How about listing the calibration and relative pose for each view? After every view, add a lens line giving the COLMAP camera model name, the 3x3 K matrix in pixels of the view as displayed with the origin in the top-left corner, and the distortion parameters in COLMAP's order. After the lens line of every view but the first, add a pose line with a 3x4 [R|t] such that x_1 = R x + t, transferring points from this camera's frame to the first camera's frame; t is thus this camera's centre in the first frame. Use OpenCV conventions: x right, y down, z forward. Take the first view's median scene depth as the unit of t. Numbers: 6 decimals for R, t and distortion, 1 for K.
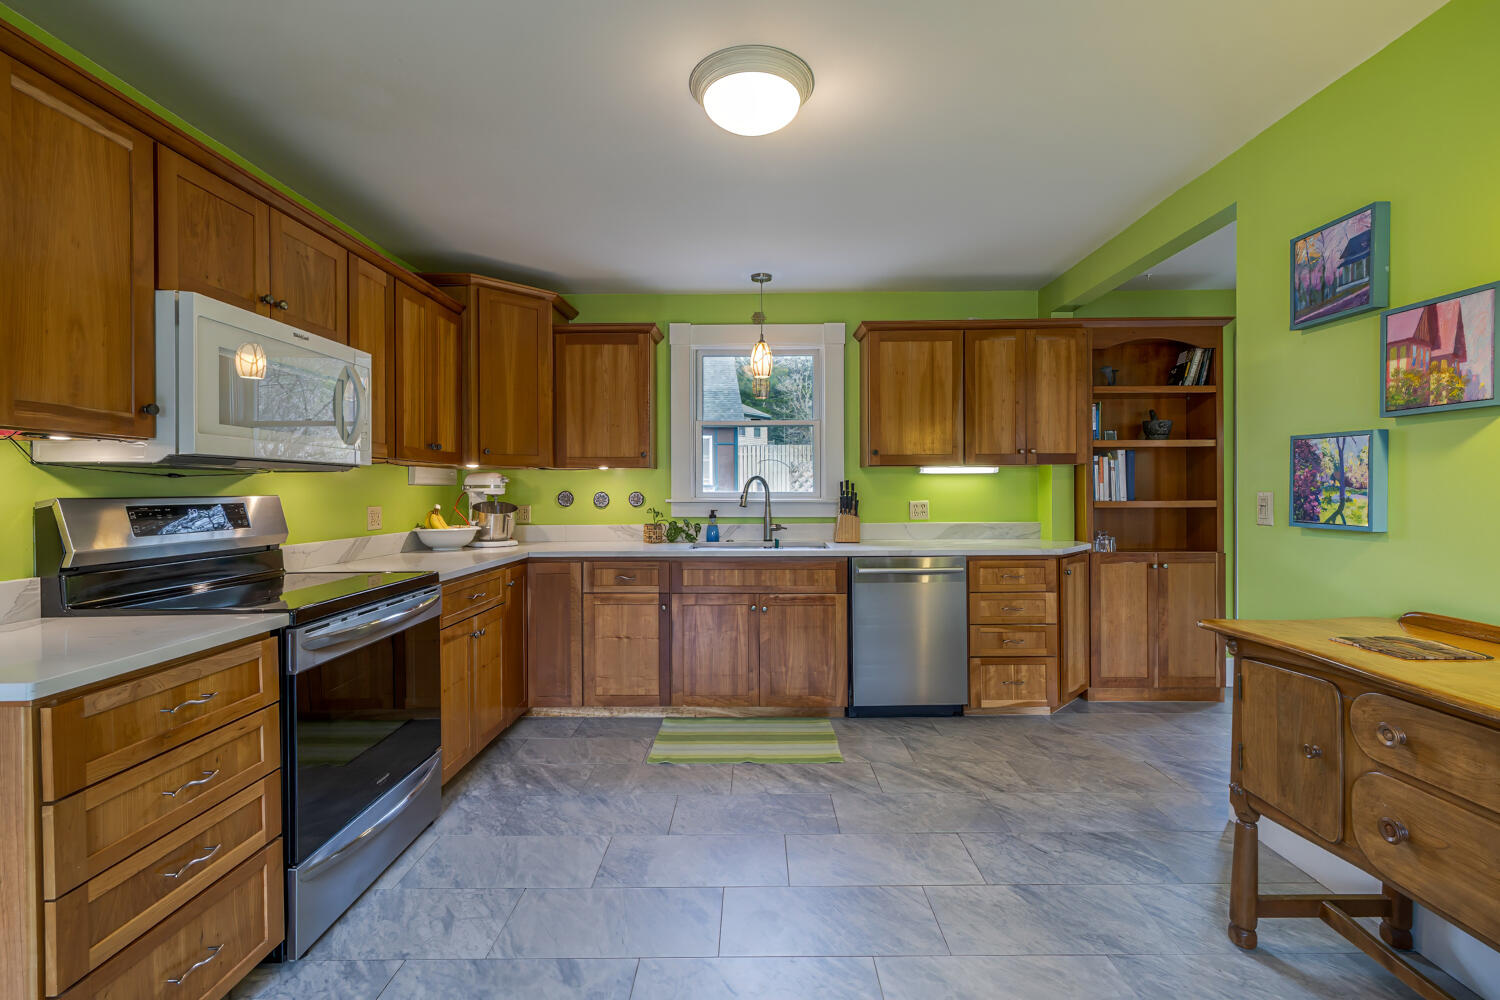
lens RADIAL K [[649.7, 0, 786.9], [0, 649.7, 493.3], [0, 0, 1]] dist [0.008316, -0.001276]
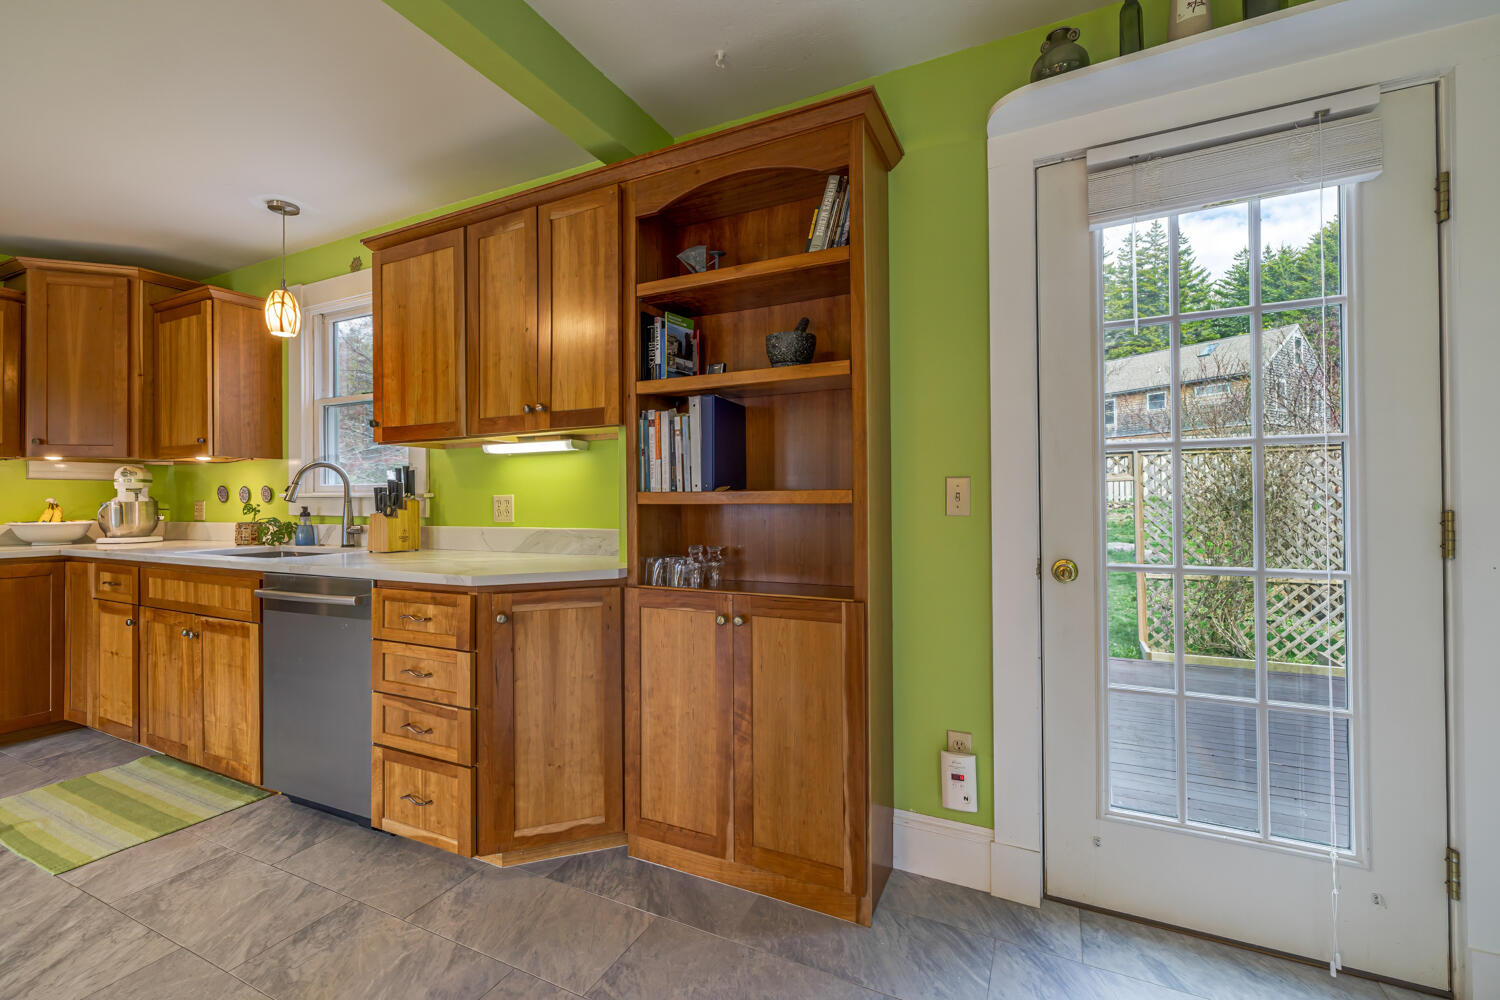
lens RADIAL K [[649.7, 0, 767.5], [0, 649.7, 492.8], [0, 0, 1]] dist [0.008316, -0.001276]
pose [[0.893134, -0.005372, -0.449759, 0.820470], [-0.000098, 0.999926, -0.012136, 0.019255], [0.449791, 0.010883, 0.893068, 0.560266]]
